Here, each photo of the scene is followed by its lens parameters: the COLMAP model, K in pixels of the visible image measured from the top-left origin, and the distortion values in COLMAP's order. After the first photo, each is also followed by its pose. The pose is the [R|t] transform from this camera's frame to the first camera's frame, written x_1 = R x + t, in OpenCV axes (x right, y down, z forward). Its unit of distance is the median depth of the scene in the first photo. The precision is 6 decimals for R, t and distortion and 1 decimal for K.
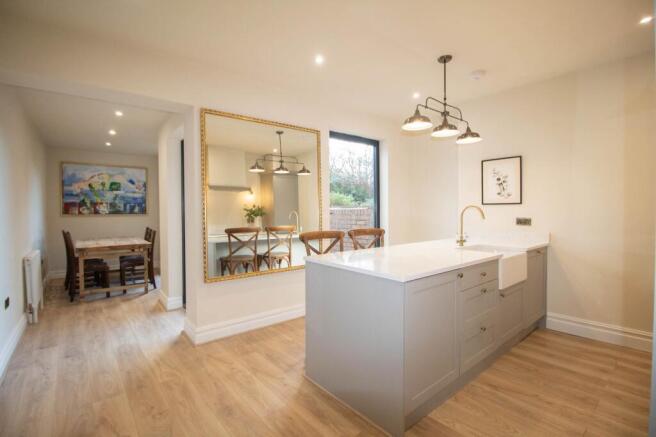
lens RADIAL K [[298.3, 0, 325.8], [0, 298.3, 212.1], [0, 0, 1]] dist [0.017864, -0.020304]
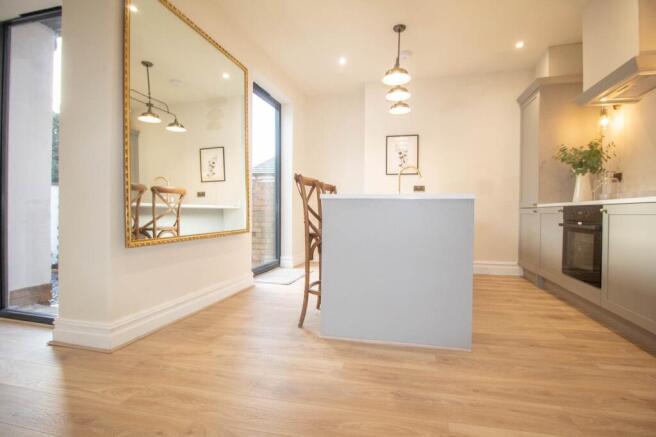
lens RADIAL K [[312.2, 0, 328.8], [0, 312.2, 212.9], [0, 0, 1]] dist [0.013817, -0.025652]
pose [[0.798961, 0.013290, 0.601236, -0.397869], [-0.015148, 0.999883, -0.001972, 0.137138], [-0.601192, -0.007532, 0.799069, 0.198983]]
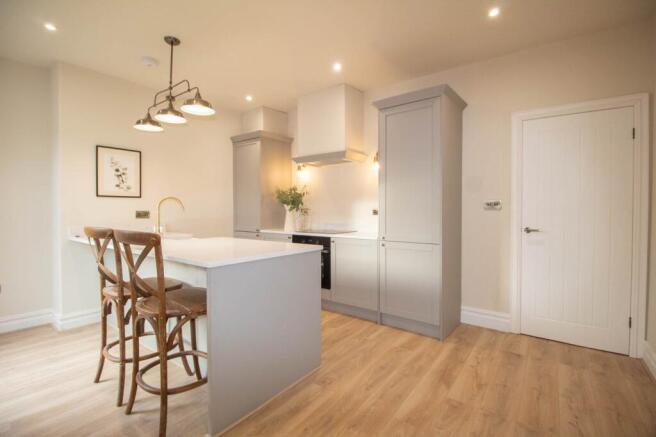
lens RADIAL K [[312.2, 0, 328.8], [0, 312.2, 212.9], [0, 0, 1]] dist [0.013817, -0.025652]
pose [[-0.252009, -0.008422, 0.967688, -0.560283], [0.005592, 0.999933, 0.010158, 0.017787], [-0.967709, 0.007971, -0.251945, 0.639873]]
